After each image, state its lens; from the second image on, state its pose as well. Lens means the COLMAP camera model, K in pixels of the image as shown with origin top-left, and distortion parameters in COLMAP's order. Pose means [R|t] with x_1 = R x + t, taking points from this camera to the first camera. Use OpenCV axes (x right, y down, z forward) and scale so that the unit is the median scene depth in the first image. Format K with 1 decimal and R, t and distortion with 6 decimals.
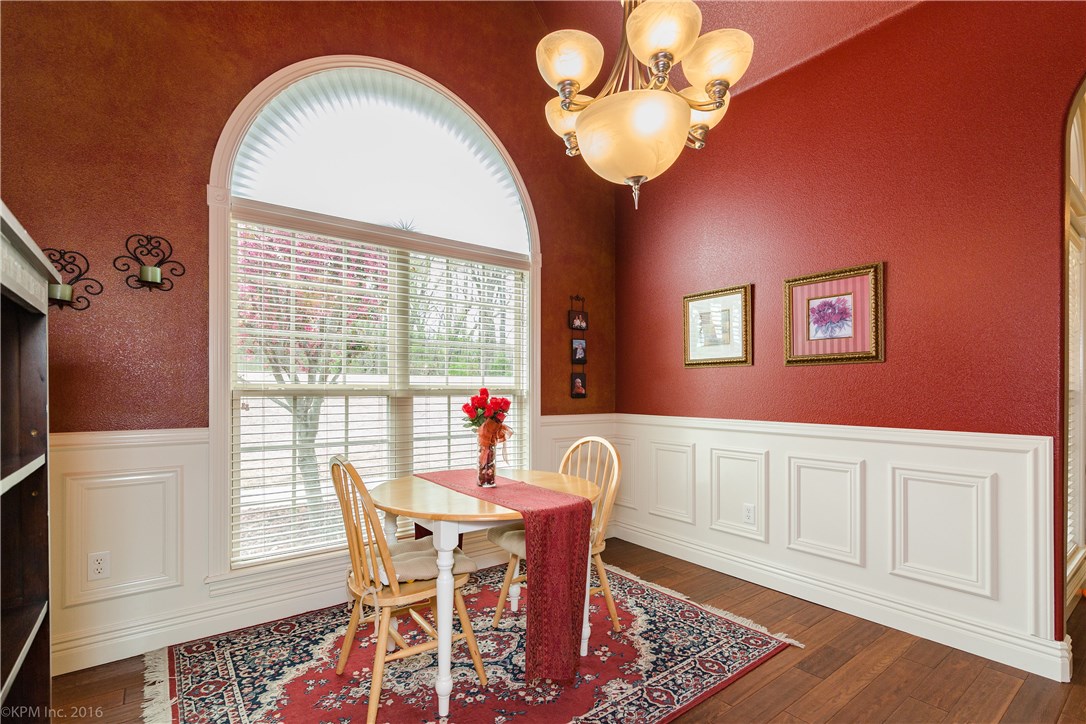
lens RADIAL K [[502.3, 0, 539.1], [0, 502.3, 385.3], [0, 0, 1]] dist [0.003171, 0.000298]
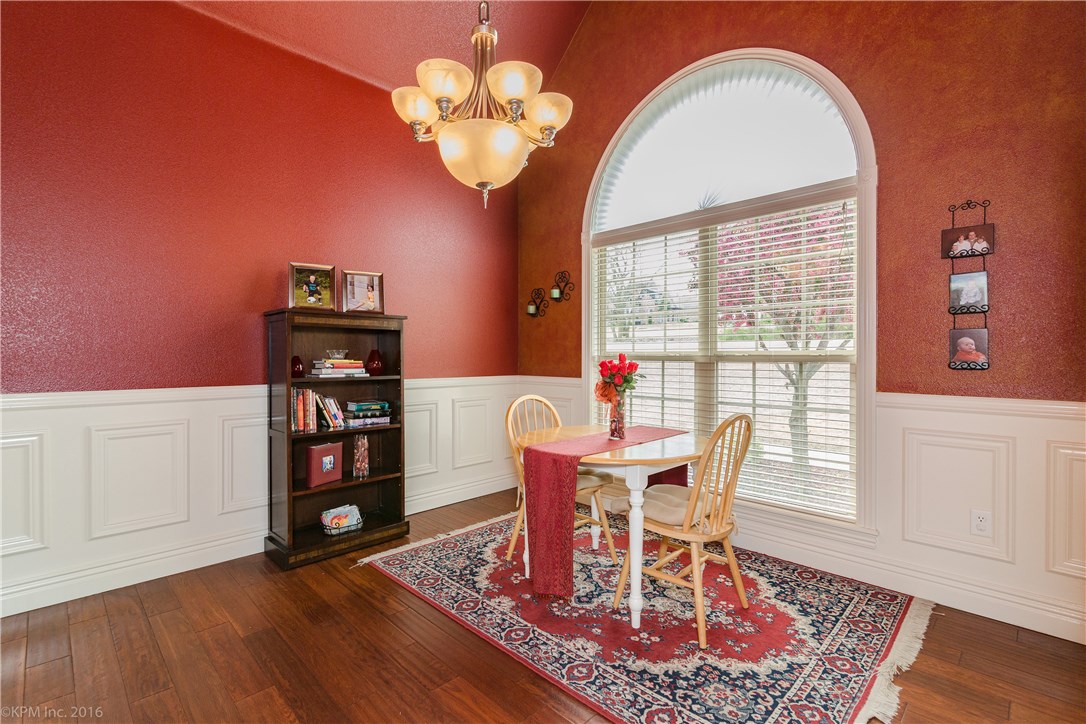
lens RADIAL K [[487.6, 0, 551.8], [0, 487.6, 357.3], [0, 0, 1]] dist [-0.000215, 0.000168]
pose [[0.149671, 0.004144, -0.988727, 0.693513], [0.008914, 0.999945, 0.005540, 0.003485], [0.988696, -0.009643, 0.149626, 0.486018]]
